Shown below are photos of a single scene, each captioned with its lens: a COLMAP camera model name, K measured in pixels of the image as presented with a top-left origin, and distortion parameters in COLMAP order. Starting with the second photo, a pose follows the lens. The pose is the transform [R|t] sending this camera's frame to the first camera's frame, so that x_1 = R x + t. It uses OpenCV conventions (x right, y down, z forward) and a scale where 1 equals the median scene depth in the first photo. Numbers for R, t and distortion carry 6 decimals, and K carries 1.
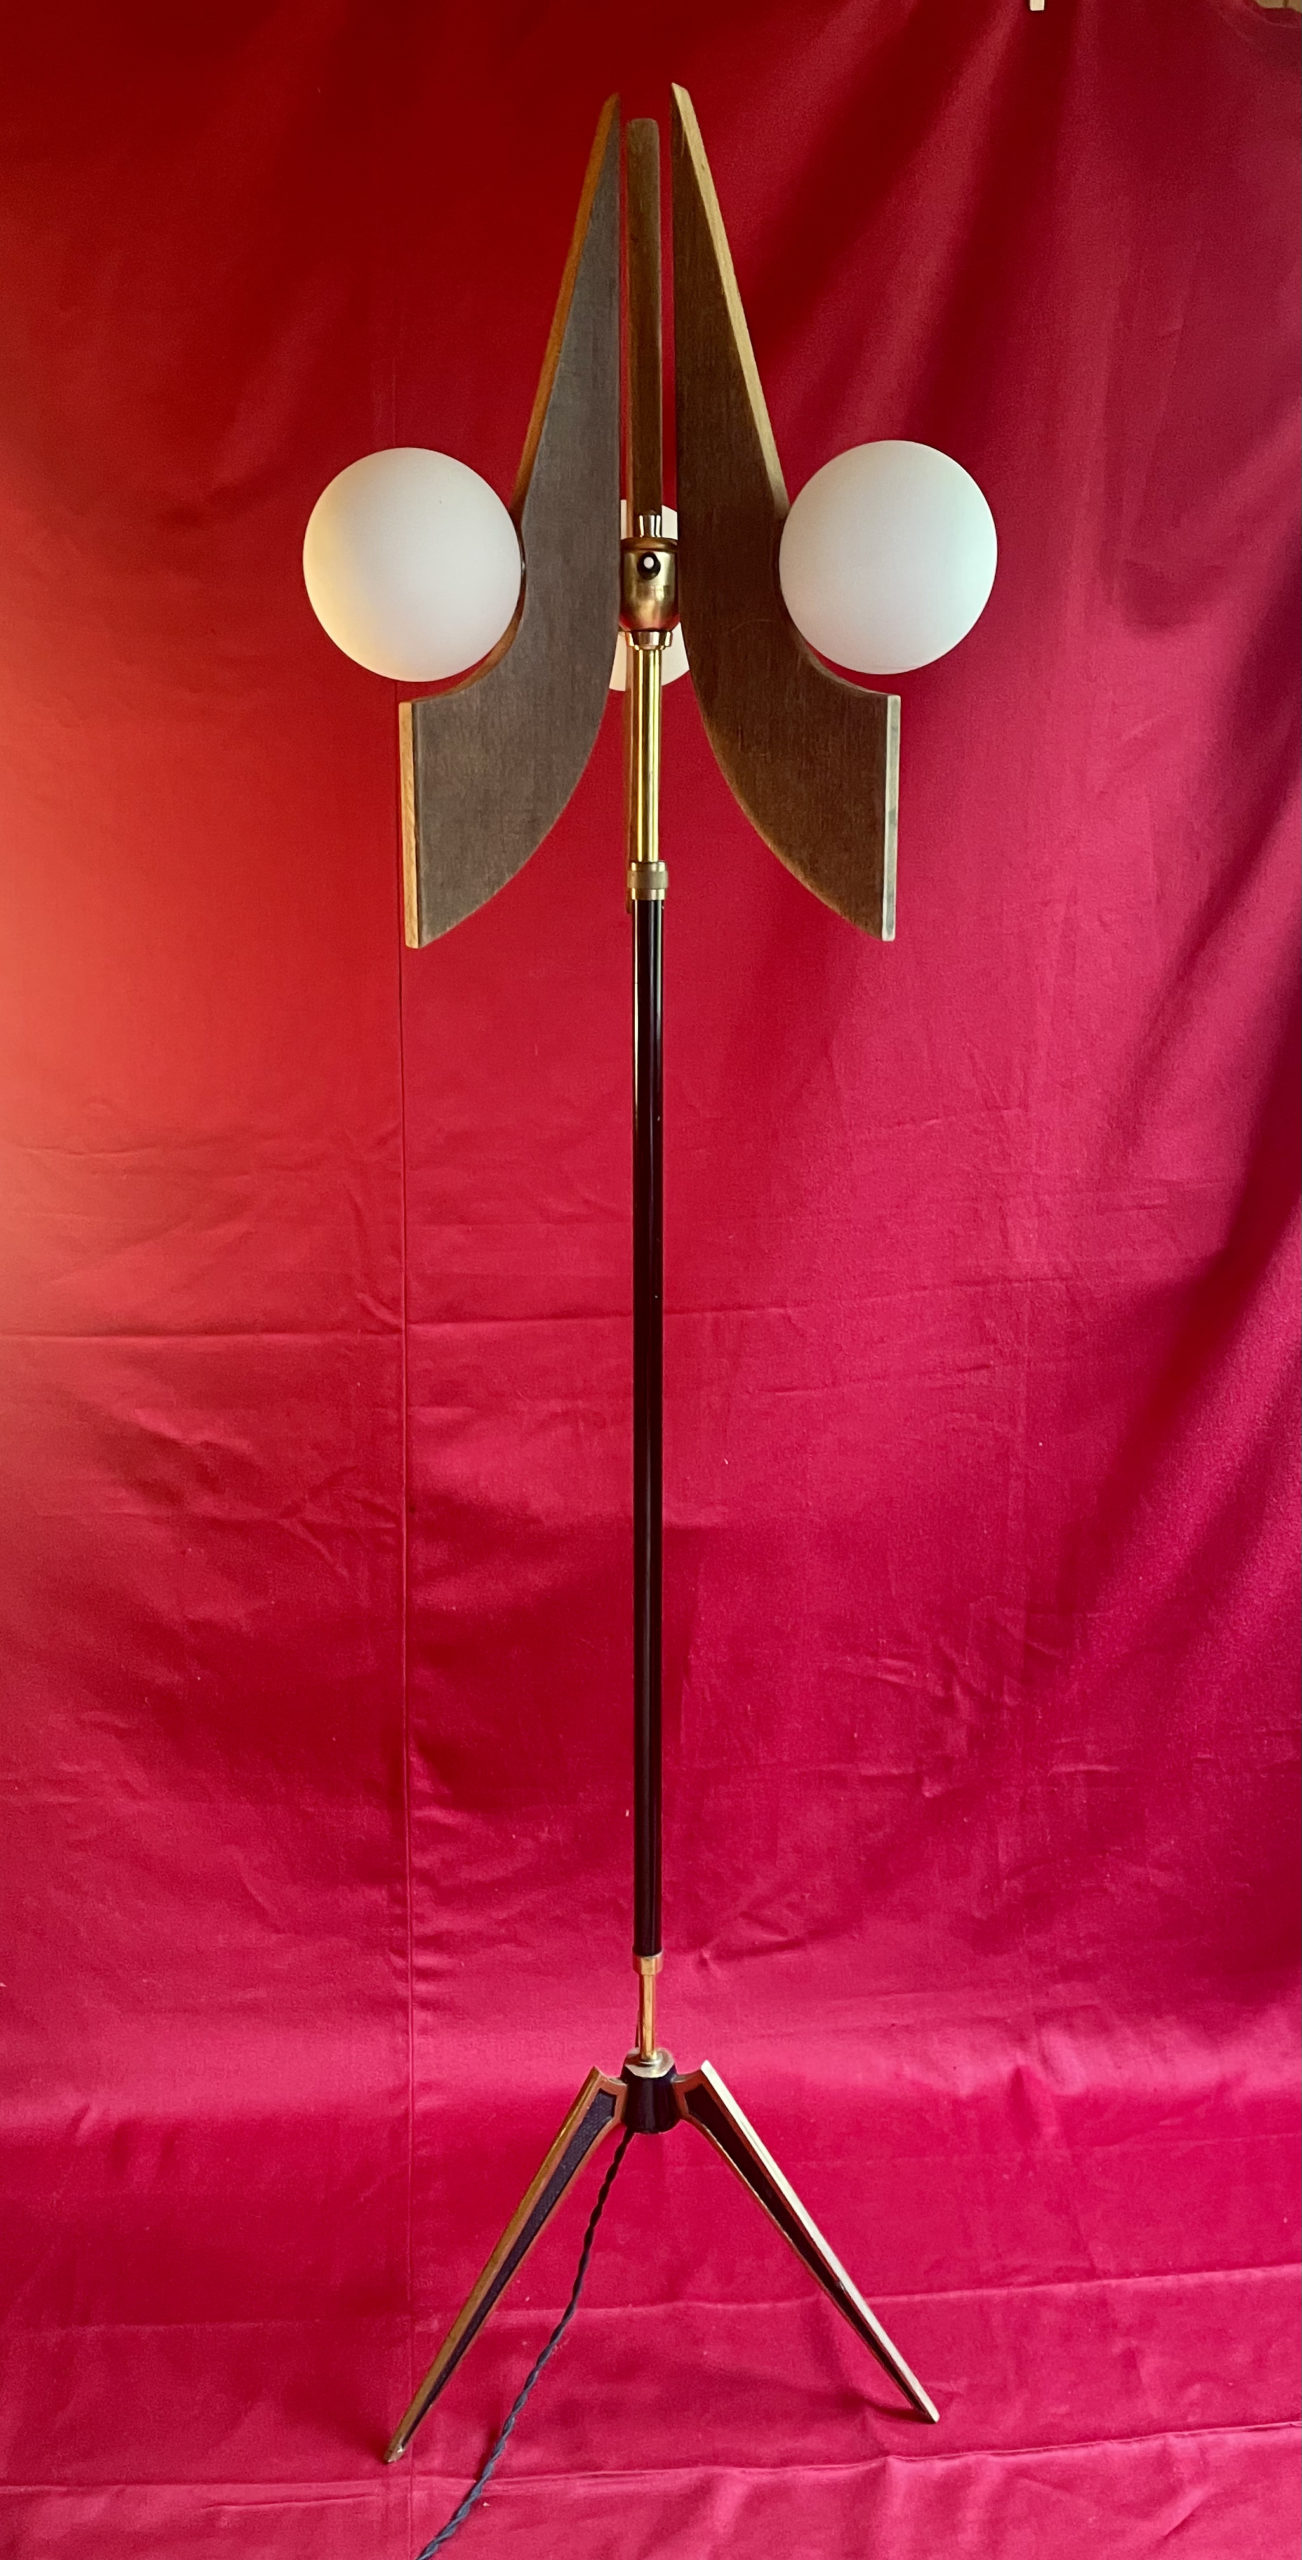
lens RADIAL K [[1946.0, 0, 648.2], [0, 1946.0, 1260.2], [0, 0, 1]] dist [0.065215, -0.054234]
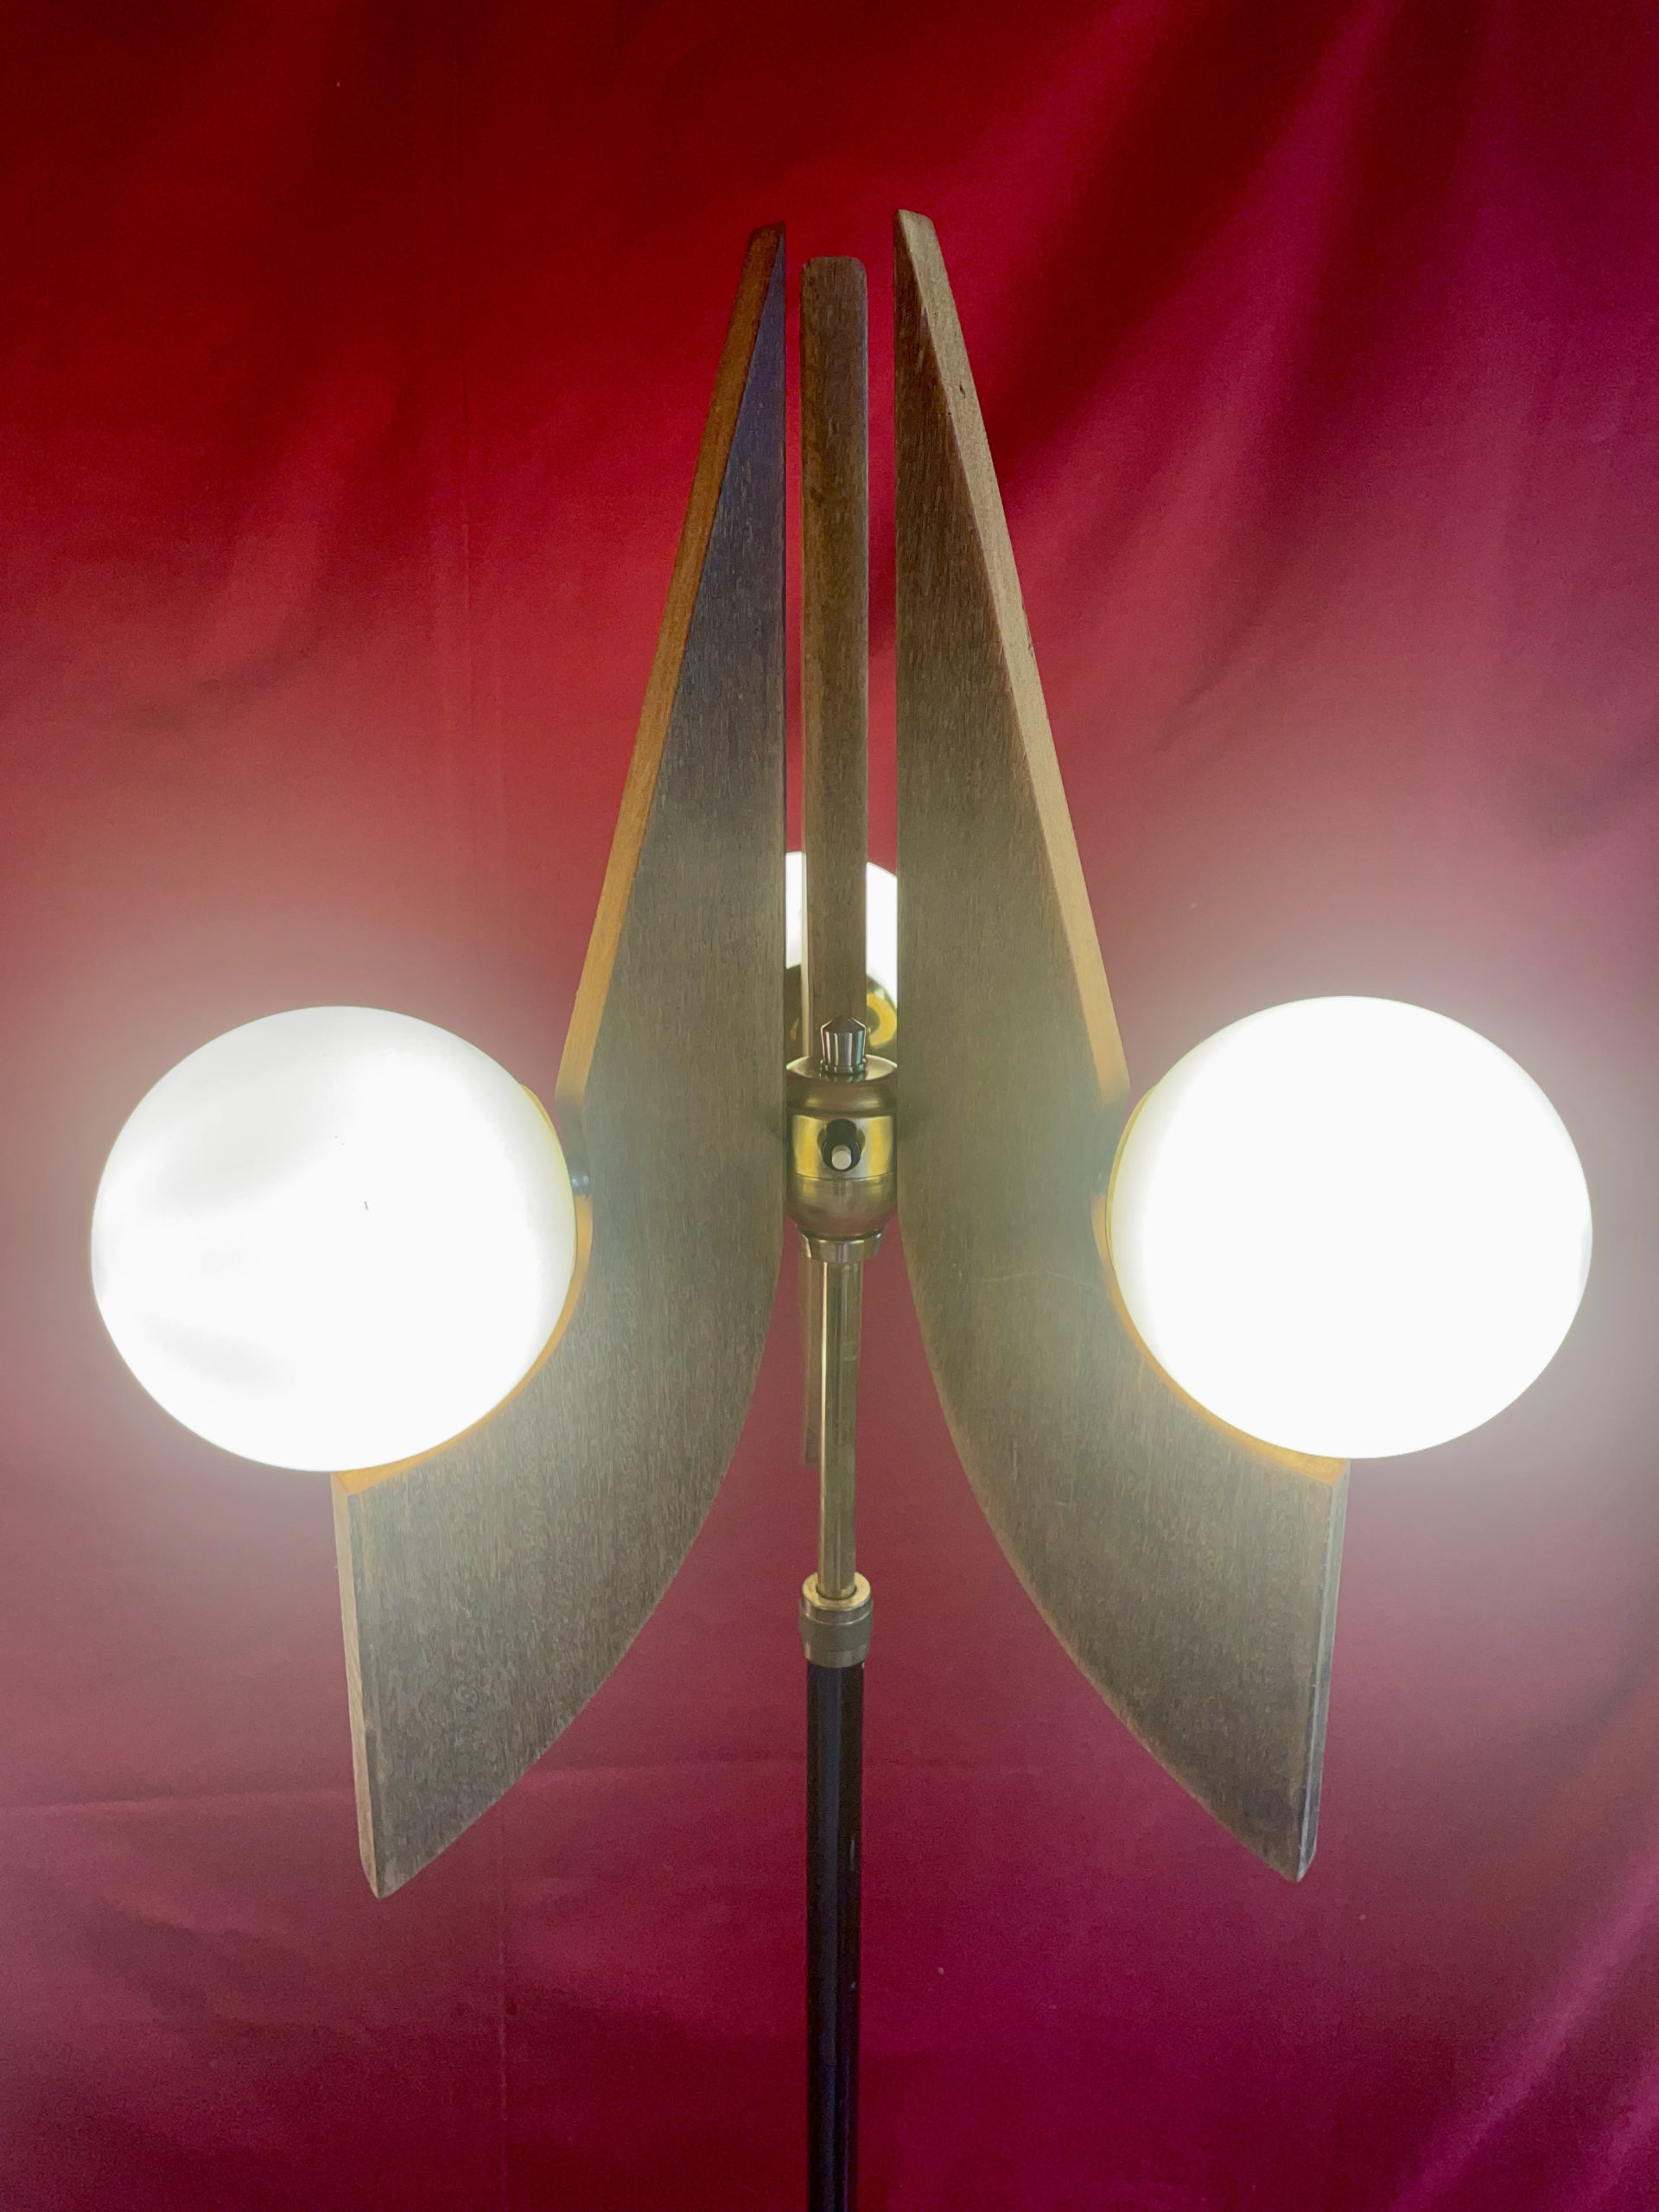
lens RADIAL K [[1695.5, 0, 854.9], [0, 1695.5, 1068.7], [0, 0, 1]] dist [0.065221, -0.096841]
pose [[0.999933, 0.008314, 0.008039, 0.000119], [-0.008681, 0.998870, 0.046716, -0.261016], [-0.007641, -0.046783, 0.998876, 0.372725]]
